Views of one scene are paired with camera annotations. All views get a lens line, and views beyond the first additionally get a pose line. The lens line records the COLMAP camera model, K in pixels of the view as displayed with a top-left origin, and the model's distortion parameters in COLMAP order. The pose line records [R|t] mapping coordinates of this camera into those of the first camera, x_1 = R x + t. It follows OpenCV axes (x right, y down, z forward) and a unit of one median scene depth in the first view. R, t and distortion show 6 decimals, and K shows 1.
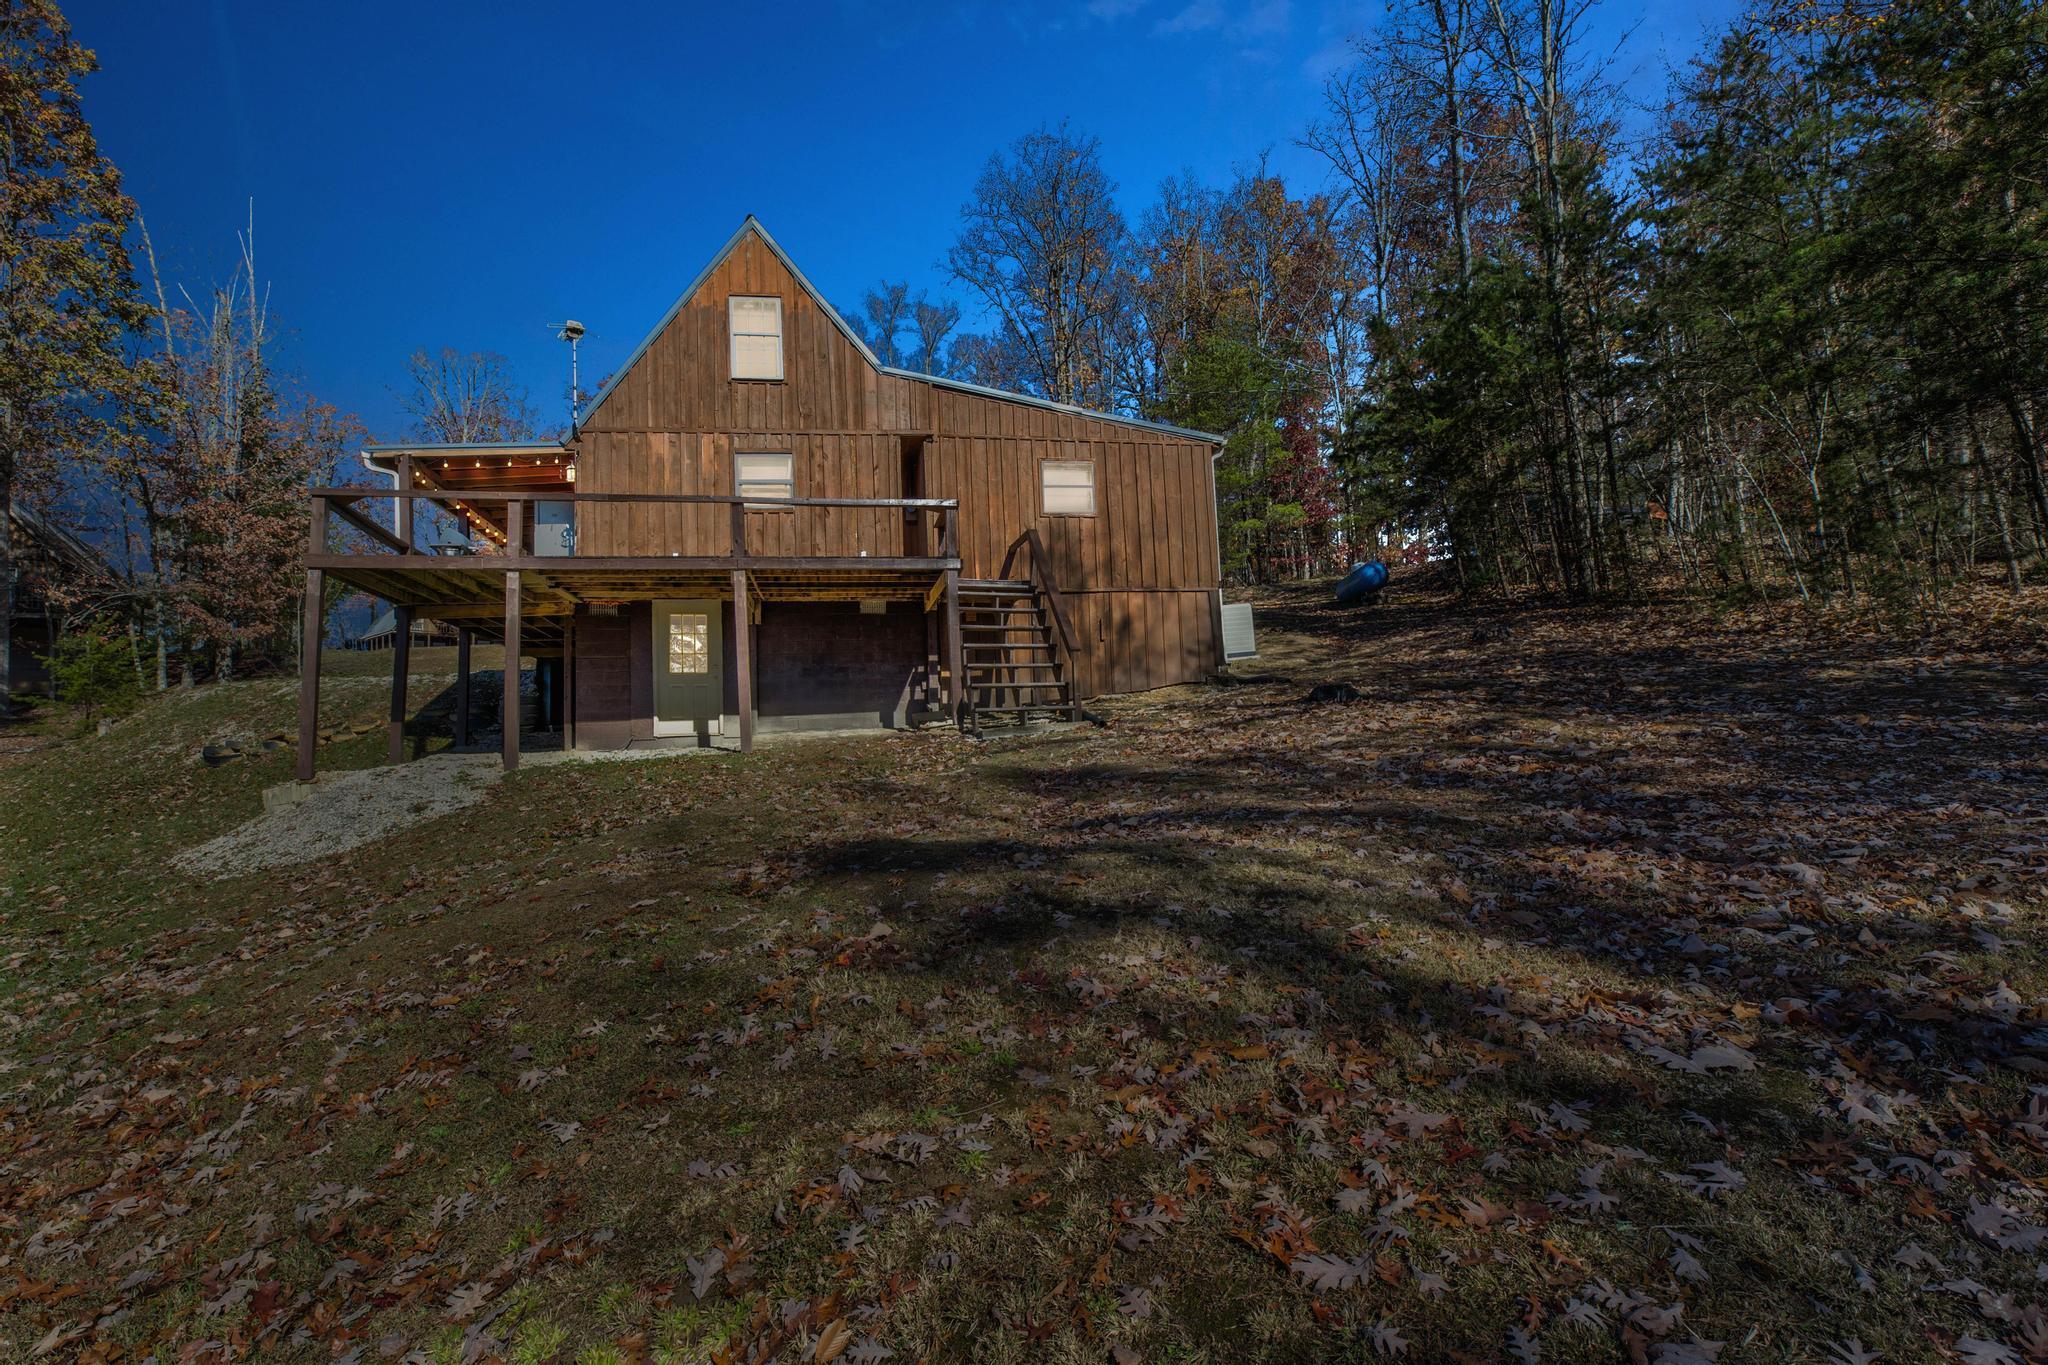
lens RADIAL K [[986.6, 0, 1067.7], [0, 986.6, 685.1], [0, 0, 1]] dist [-0.011746, -0.000314]
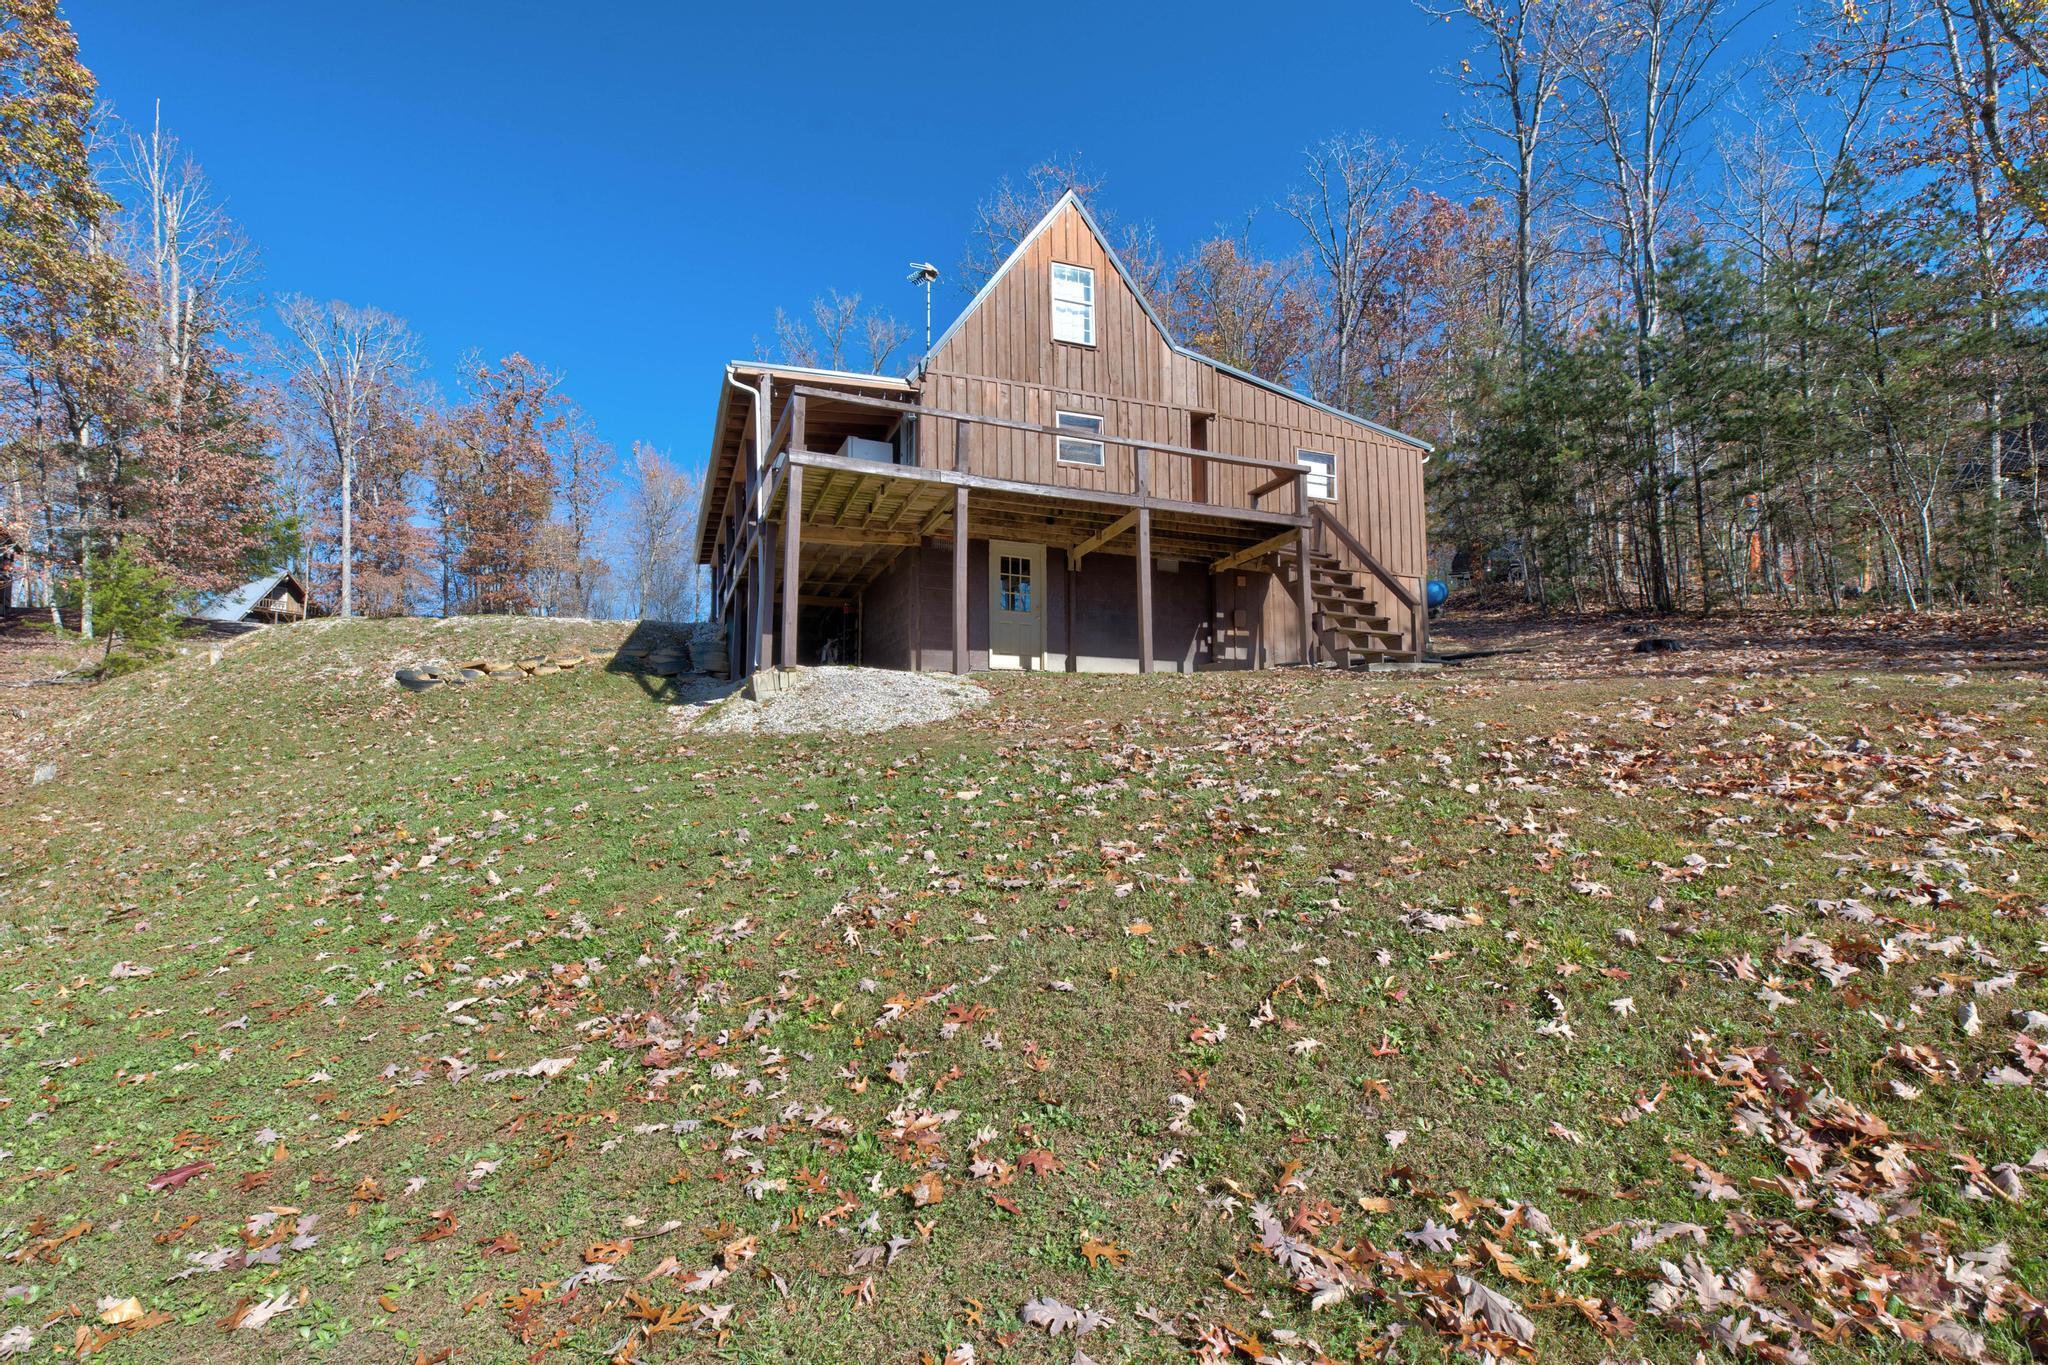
lens RADIAL K [[986.6, 0, 1067.7], [0, 986.6, 685.1], [0, 0, 1]] dist [-0.011746, -0.000314]
pose [[0.981299, 0.050622, 0.185712, -0.497139], [-0.042488, 0.997966, -0.047521, 0.108006], [-0.187740, 0.038741, 0.981454, -0.032210]]
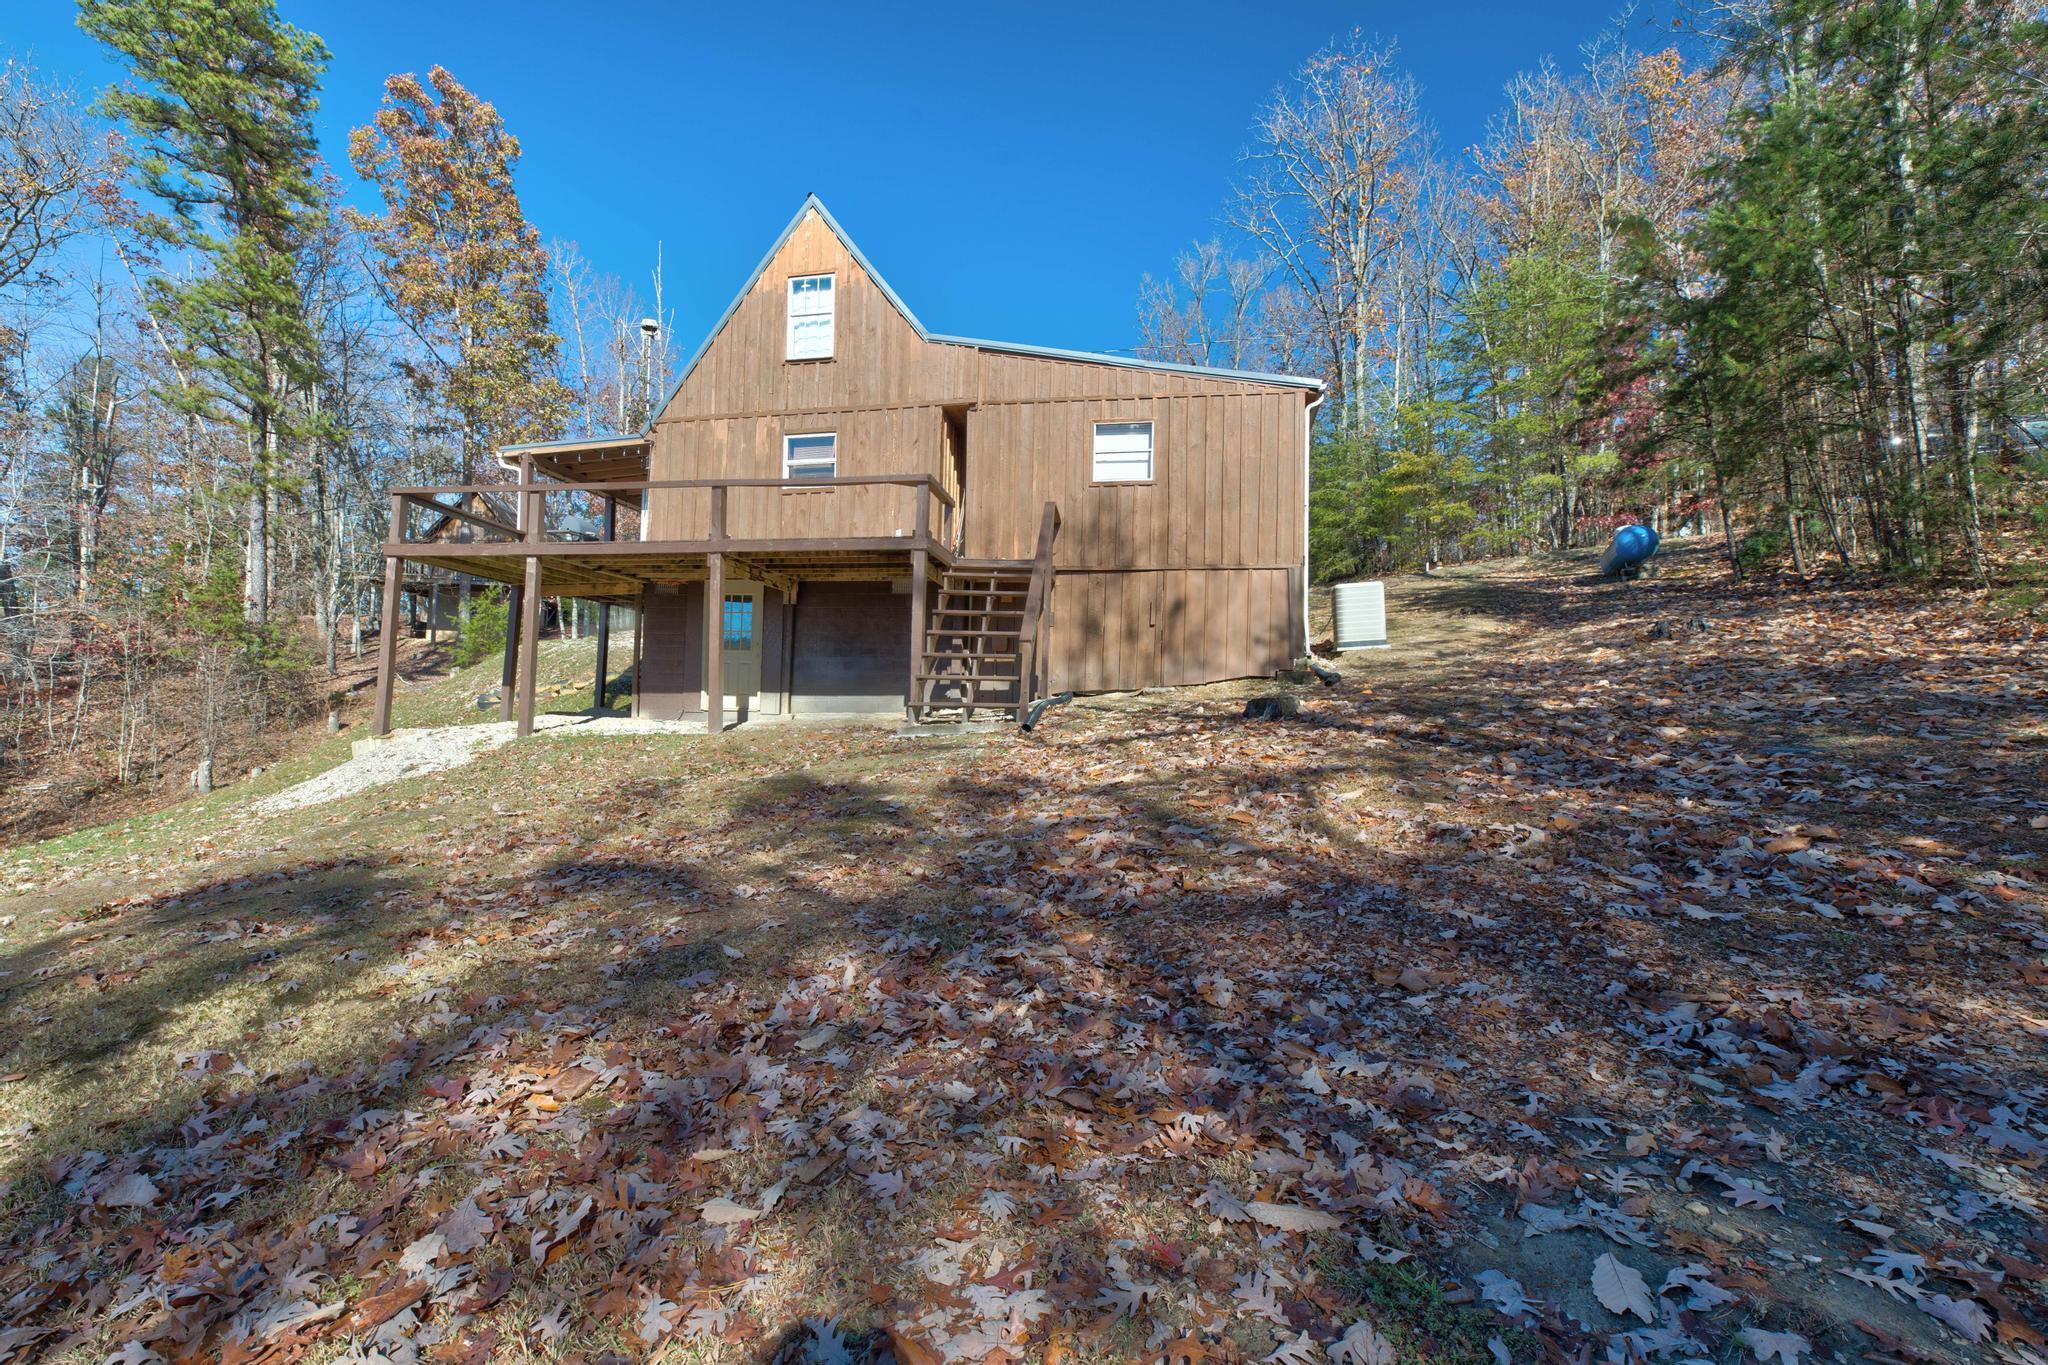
lens RADIAL K [[986.6, 0, 1067.7], [0, 986.6, 685.1], [0, 0, 1]] dist [-0.011746, -0.000314]
pose [[0.923202, 0.041770, -0.382038, 0.319706], [-0.028619, 0.998788, 0.040045, -0.026535], [0.383248, -0.026036, 0.923278, 0.165324]]
